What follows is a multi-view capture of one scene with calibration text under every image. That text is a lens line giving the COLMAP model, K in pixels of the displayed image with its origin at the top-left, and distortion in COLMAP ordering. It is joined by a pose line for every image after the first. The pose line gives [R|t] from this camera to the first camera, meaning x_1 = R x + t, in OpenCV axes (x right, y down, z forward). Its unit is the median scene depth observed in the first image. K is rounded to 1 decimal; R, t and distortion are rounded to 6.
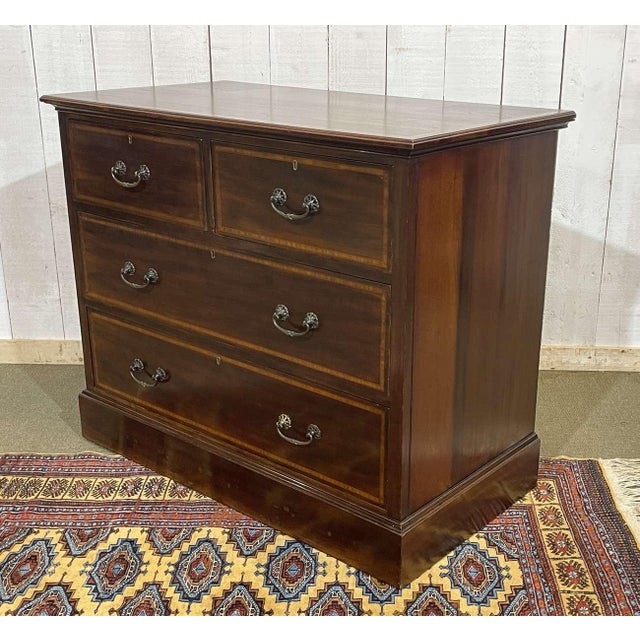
lens RADIAL K [[919.6, 0, 359.2], [0, 919.6, 321.5], [0, 0, 1]] dist [0.047690, -0.060916]
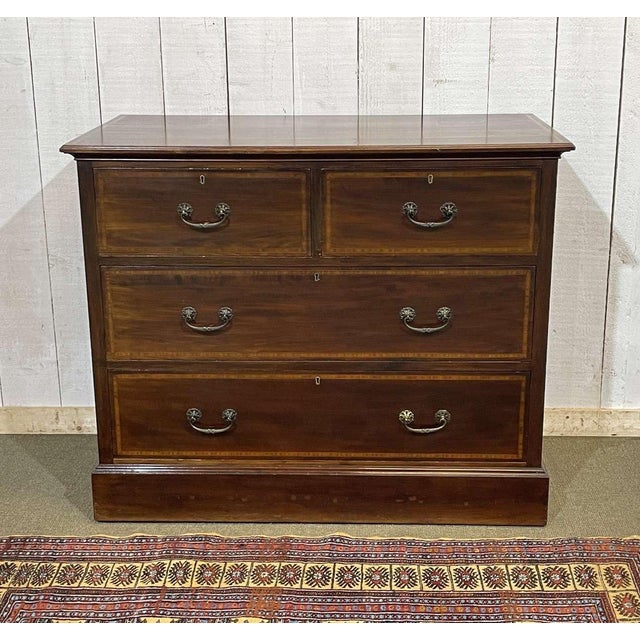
lens RADIAL K [[1097.7, 0, 320.0], [0, 1097.7, 318.4], [0, 0, 1]] dist [0.105362, -0.269363]
pose [[0.999636, -0.010660, -0.024781, -0.062243], [0.009394, 0.998673, -0.050636, -0.013218], [0.025288, 0.050385, 0.998410, -0.090460]]
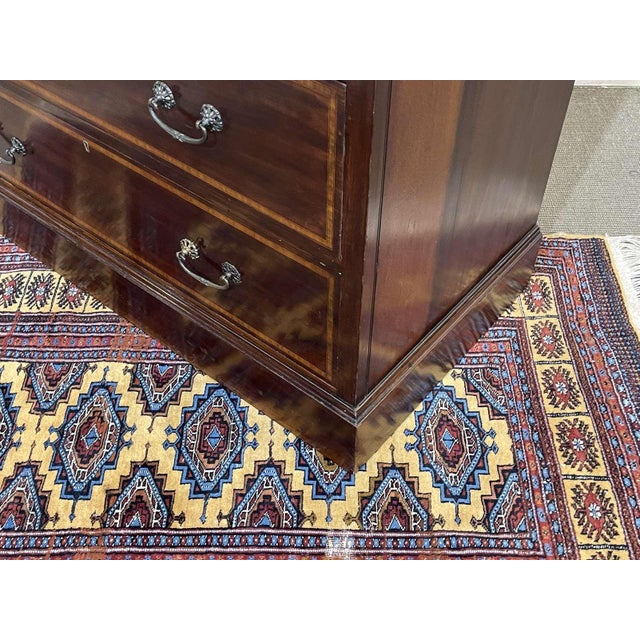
lens RADIAL K [[743.8, 0, 327.1], [0, 743.8, 323.5], [0, 0, 1]] dist [0.081433, -0.178456]
pose [[0.999937, -0.004319, 0.010378, 0.015755], [-0.000937, 0.888001, 0.459840, -0.096548], [-0.011202, -0.459821, 0.887941, 0.470943]]
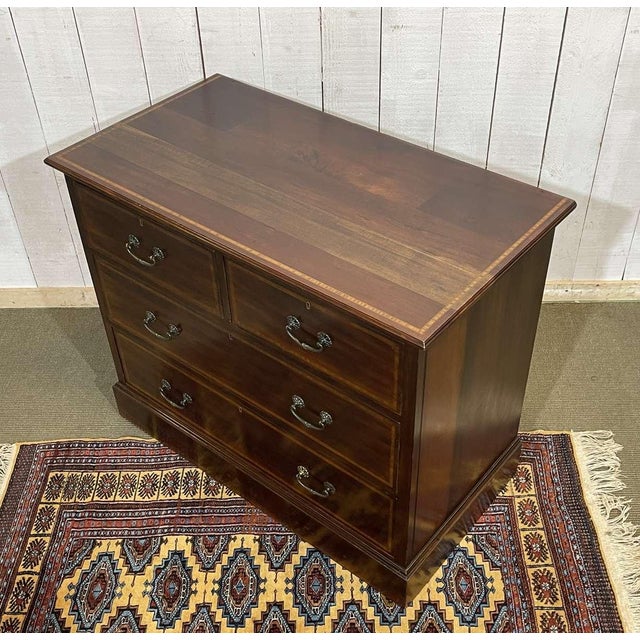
lens RADIAL K [[843.4, 0, 331.3], [0, 843.4, 317.8], [0, 0, 1]] dist [0.040275, -0.033510]
pose [[0.999603, -0.026766, -0.008838, -0.030561], [0.028149, 0.931471, 0.362725, -0.447182], [-0.001476, -0.362830, 0.931854, 0.081286]]
